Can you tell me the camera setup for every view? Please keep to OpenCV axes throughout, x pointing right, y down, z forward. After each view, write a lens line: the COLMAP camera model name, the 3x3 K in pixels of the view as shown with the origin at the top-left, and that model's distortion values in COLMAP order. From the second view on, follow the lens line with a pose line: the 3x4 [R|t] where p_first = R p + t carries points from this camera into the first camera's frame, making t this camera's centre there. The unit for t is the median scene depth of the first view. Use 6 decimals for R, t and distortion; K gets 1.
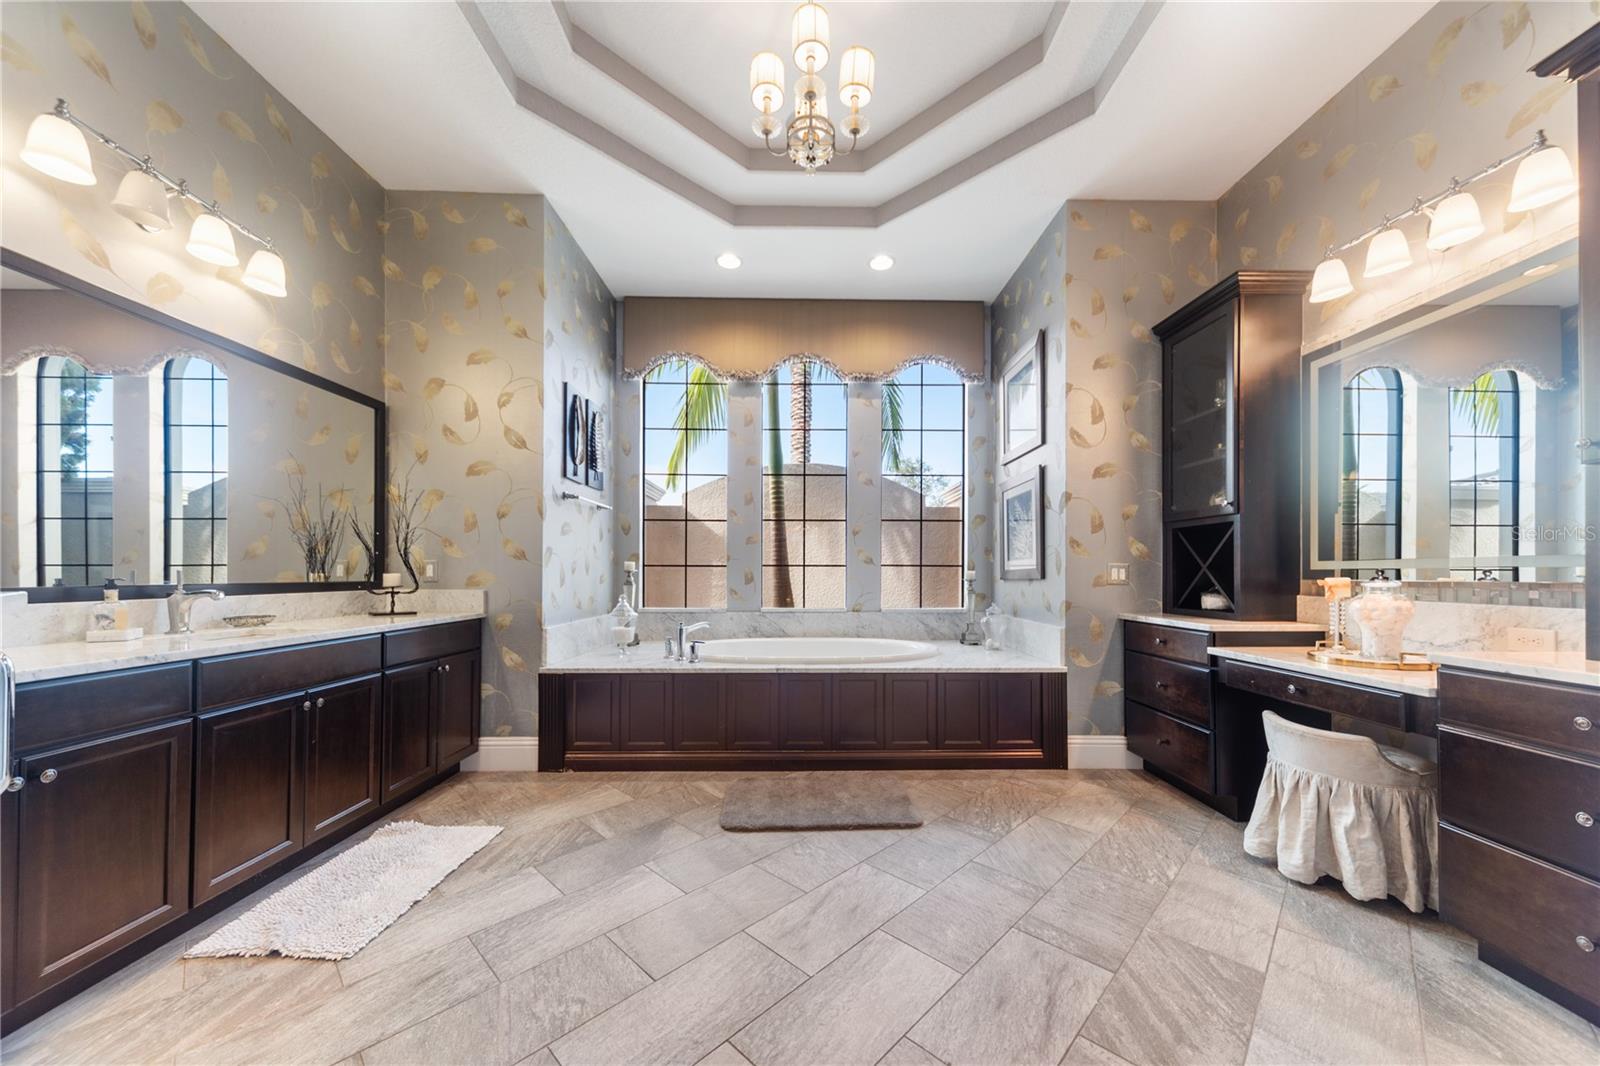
lens RADIAL K [[566.7, 0, 804.1], [0, 566.7, 570.7], [0, 0, 1]] dist [0.000174, 0.000012]
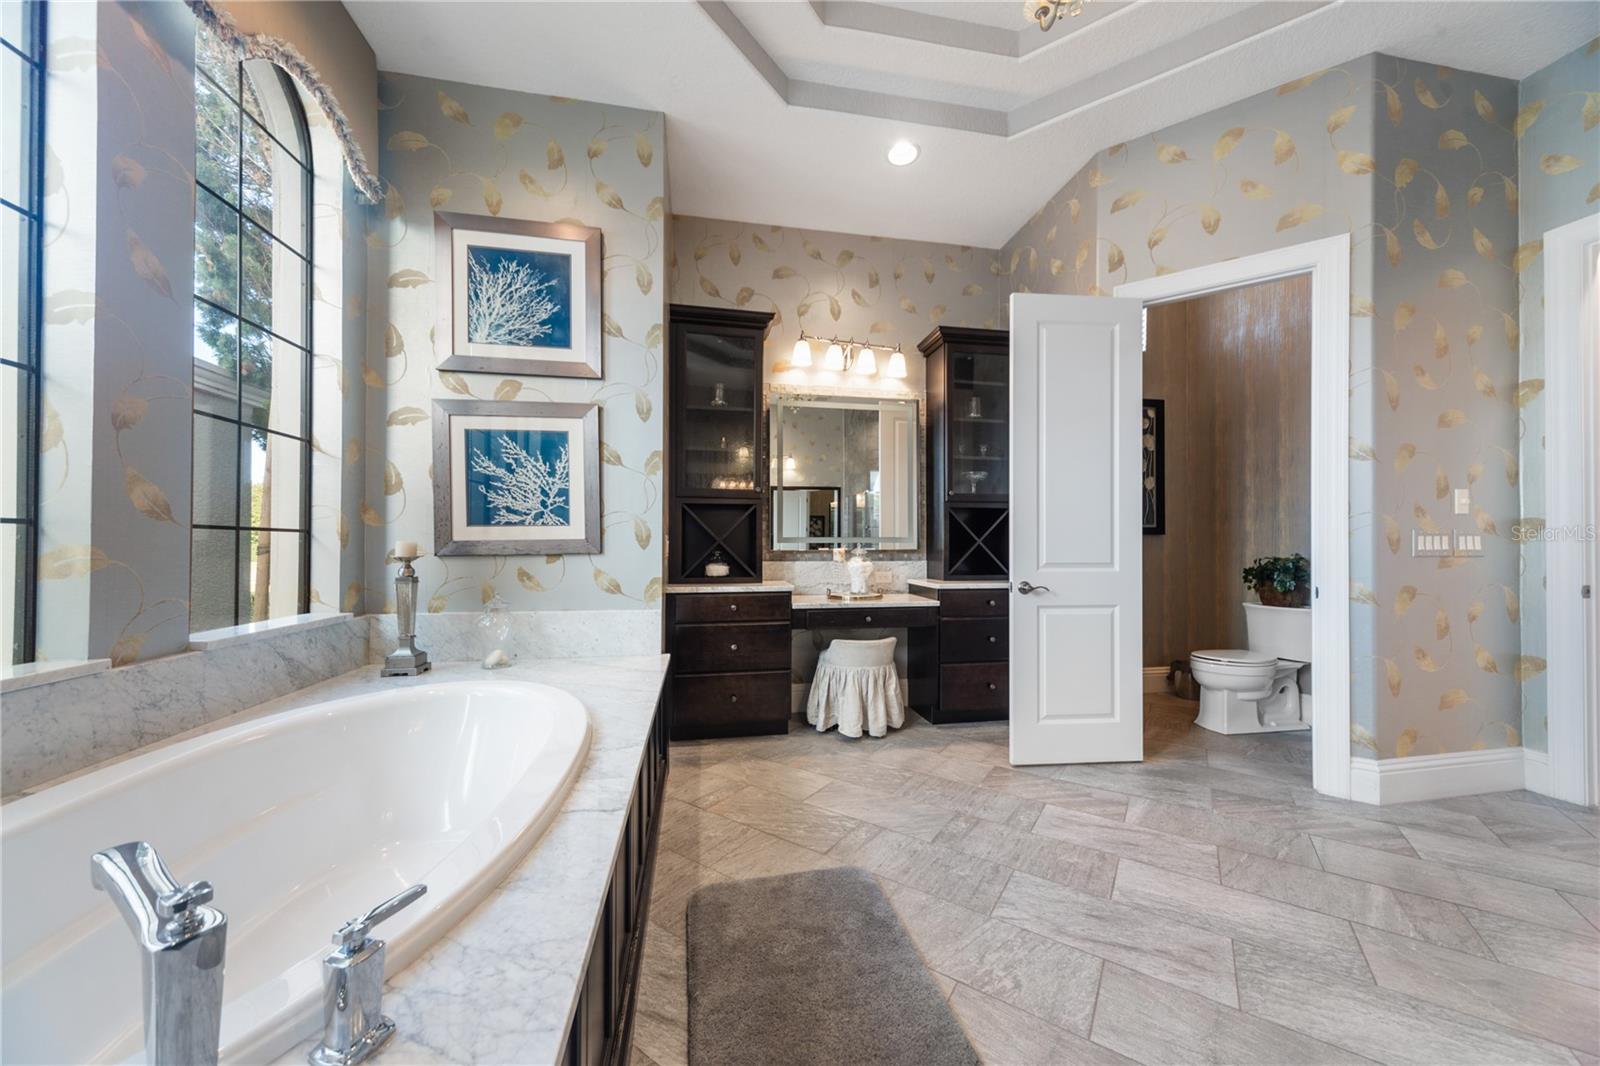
lens RADIAL K [[555.2, 0, 803.0], [0, 555.2, 542.4], [0, 0, 1]] dist [-0.000011, -0.000025]
pose [[-0.164608, 0.006681, 0.986336, -0.531150], [-0.001432, 0.999974, -0.007012, 0.006306], [-0.986358, -0.002567, -0.164595, 1.202370]]
